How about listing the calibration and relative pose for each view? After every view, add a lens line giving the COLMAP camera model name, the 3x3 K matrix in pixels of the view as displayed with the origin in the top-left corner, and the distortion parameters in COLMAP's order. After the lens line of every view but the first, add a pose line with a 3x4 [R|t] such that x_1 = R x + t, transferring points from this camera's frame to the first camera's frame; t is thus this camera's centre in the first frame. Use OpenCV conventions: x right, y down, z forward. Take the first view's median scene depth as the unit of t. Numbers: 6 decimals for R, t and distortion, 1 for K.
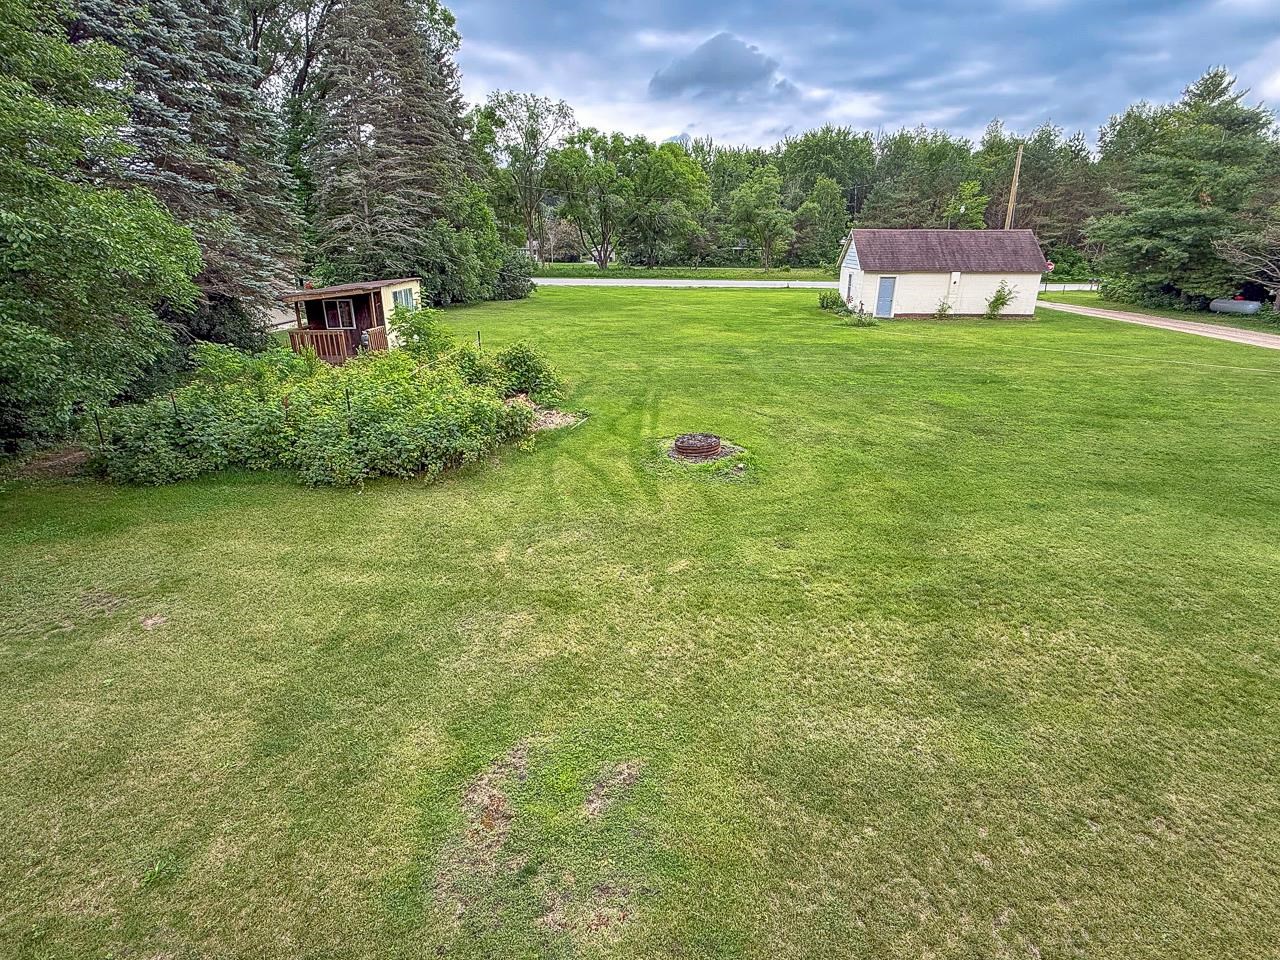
lens RADIAL K [[667.5, 0, 641.2], [0, 667.5, 482.0], [0, 0, 1]] dist [-0.001771, -0.000288]
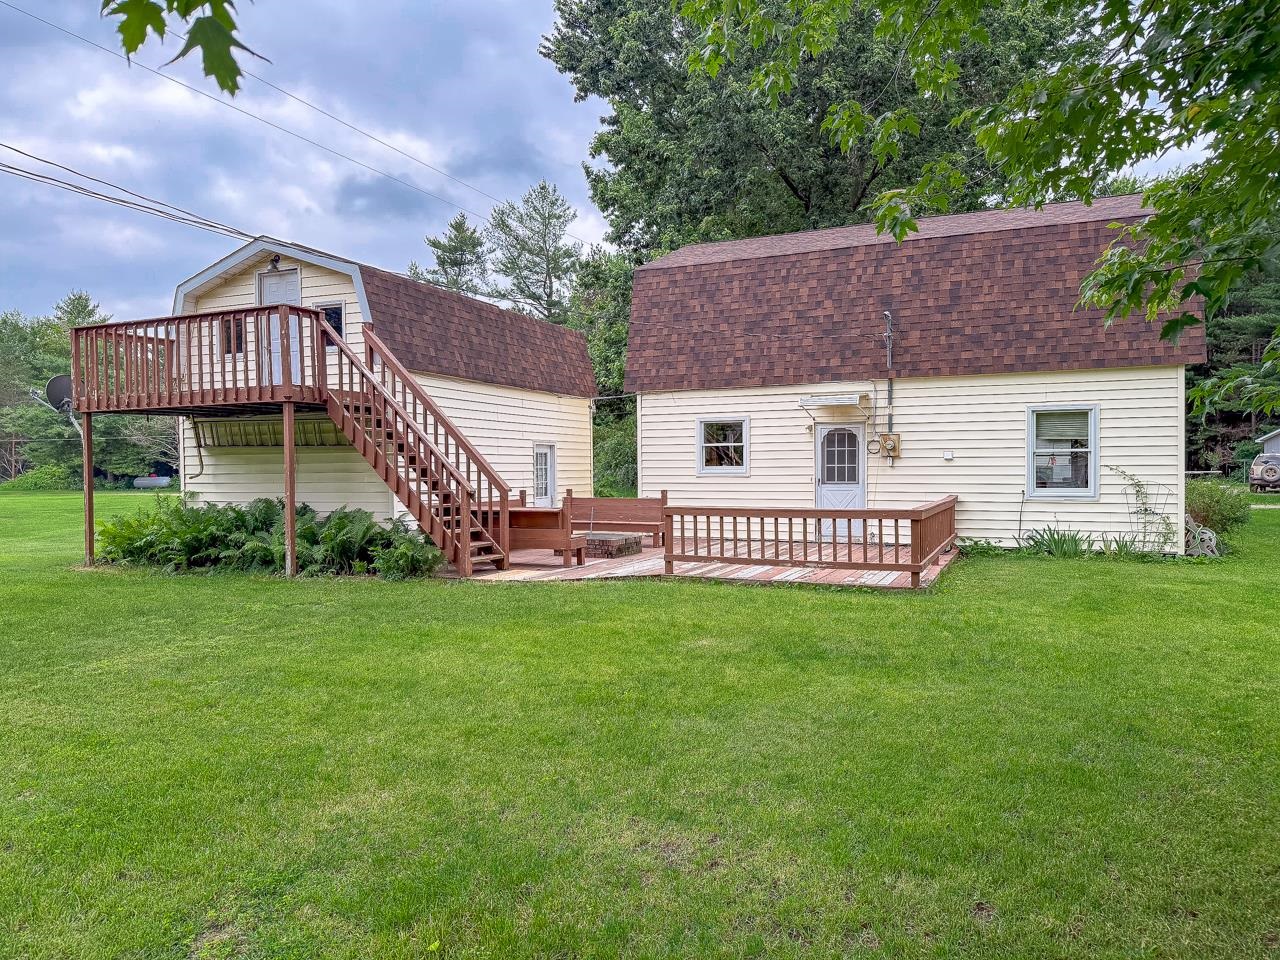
lens RADIAL K [[900.9, 0, 641.1], [0, 900.9, 481.8], [0, 0, 1]] dist [-0.005560, -0.002206]
pose [[0.359774, -0.025589, 0.932689, -0.243794], [0.330035, 0.938489, -0.101560, 0.160157], [-0.872720, 0.344358, 0.346089, -0.263287]]
